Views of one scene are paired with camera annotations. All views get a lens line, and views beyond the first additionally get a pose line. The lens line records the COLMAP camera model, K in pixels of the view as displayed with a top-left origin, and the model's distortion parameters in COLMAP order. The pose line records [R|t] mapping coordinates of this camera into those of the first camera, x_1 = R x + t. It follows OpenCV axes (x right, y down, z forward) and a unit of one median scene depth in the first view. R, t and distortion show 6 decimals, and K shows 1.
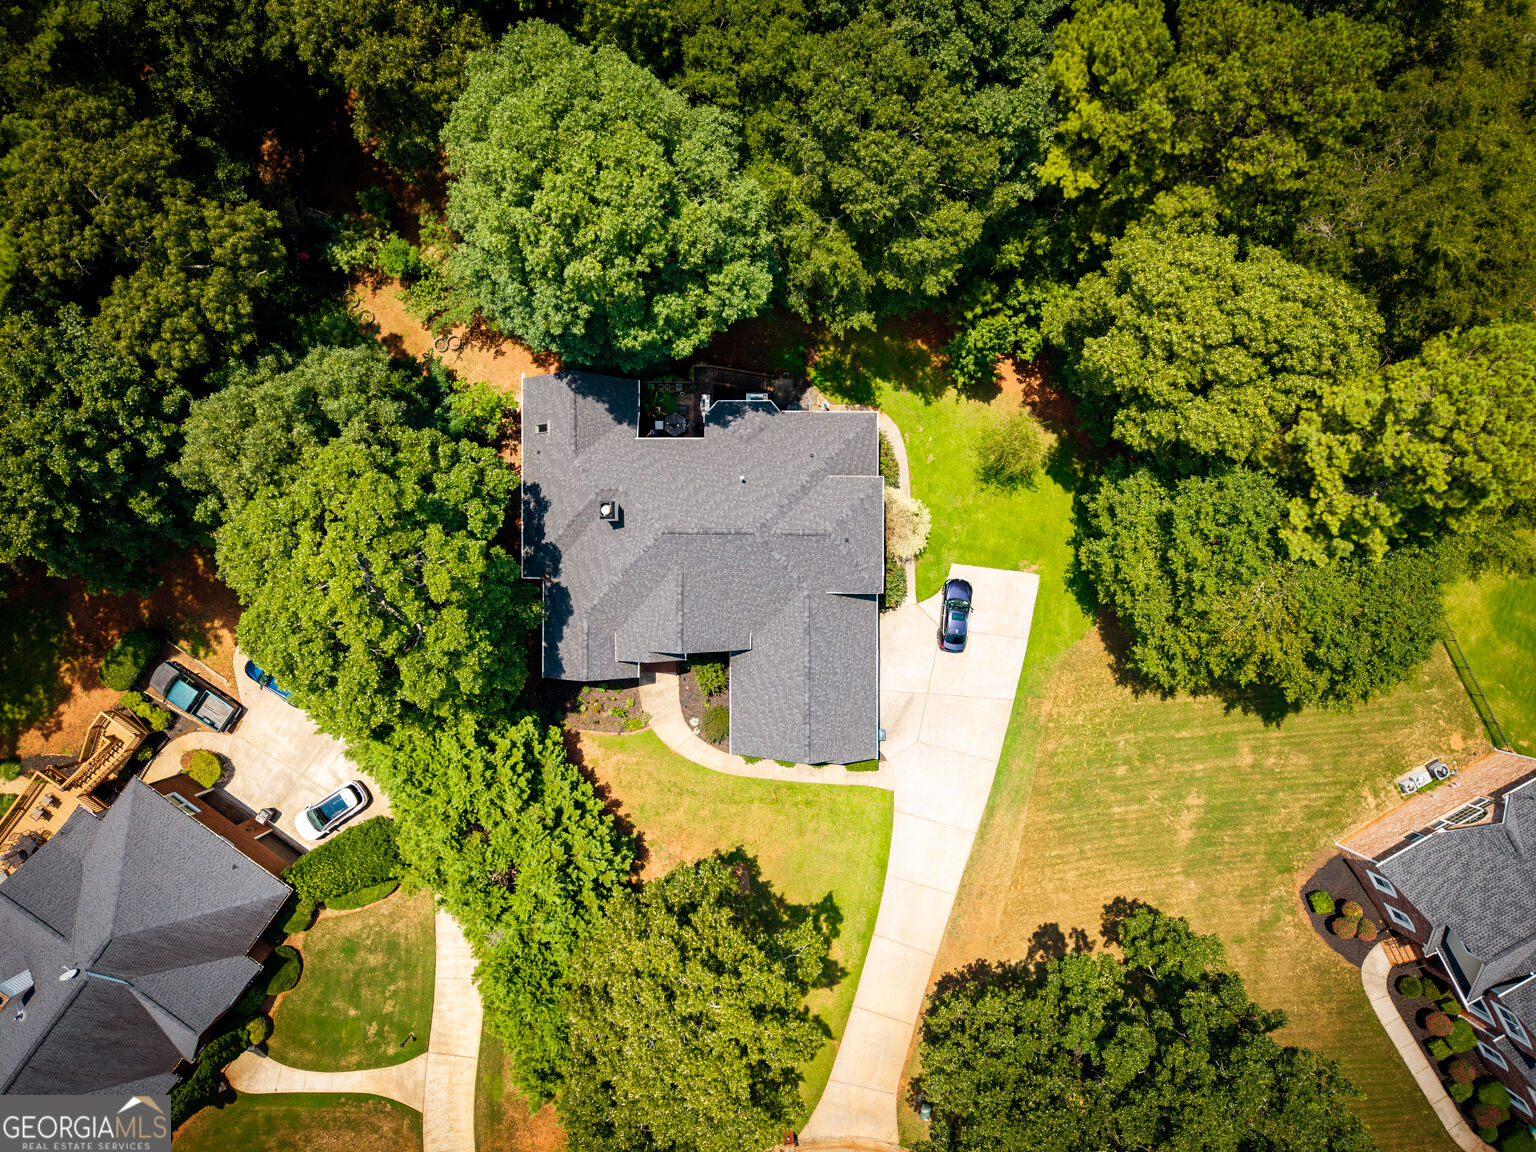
lens RADIAL K [[1039.2, 0, 785.0], [0, 1039.2, 584.4], [0, 0, 1]] dist [0.072265, -0.179933]
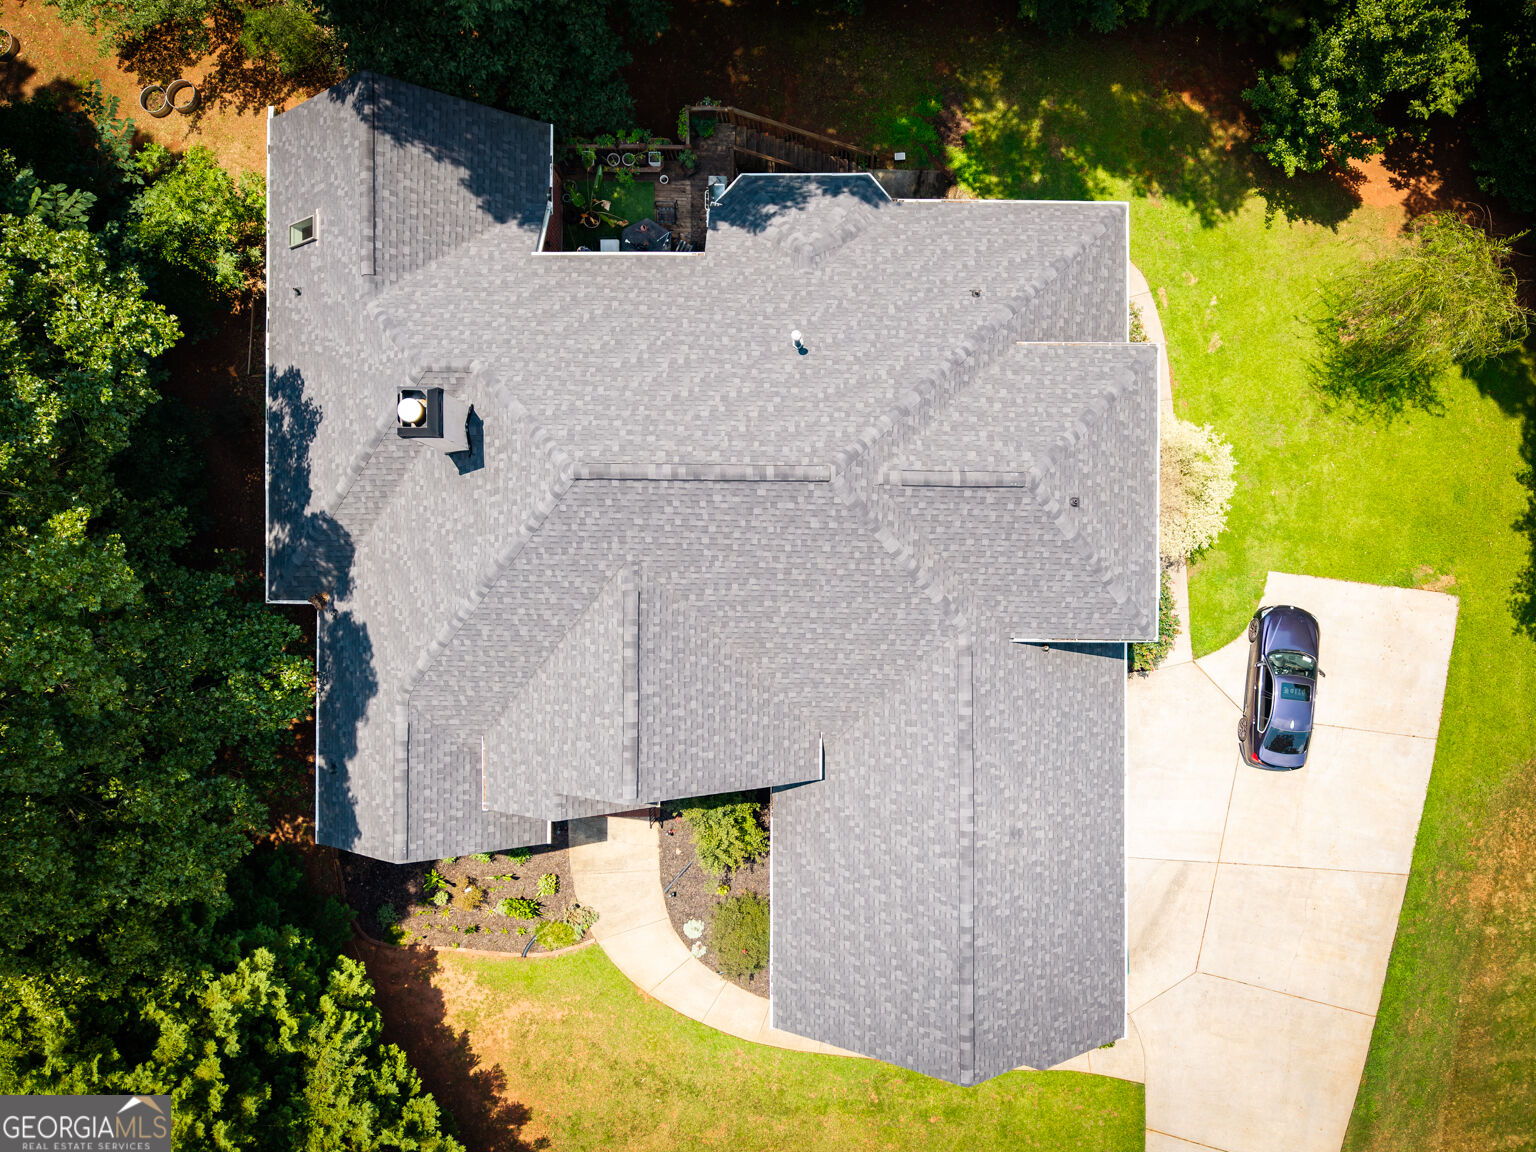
lens RADIAL K [[1039.2, 0, 785.0], [0, 1039.2, 584.4], [0, 0, 1]] dist [0.072265, -0.179933]
pose [[0.997281, 0.000005, -0.073689, -0.016379], [-0.001940, 0.999655, -0.026186, -0.002422], [0.073664, 0.026258, 0.996937, 0.570018]]
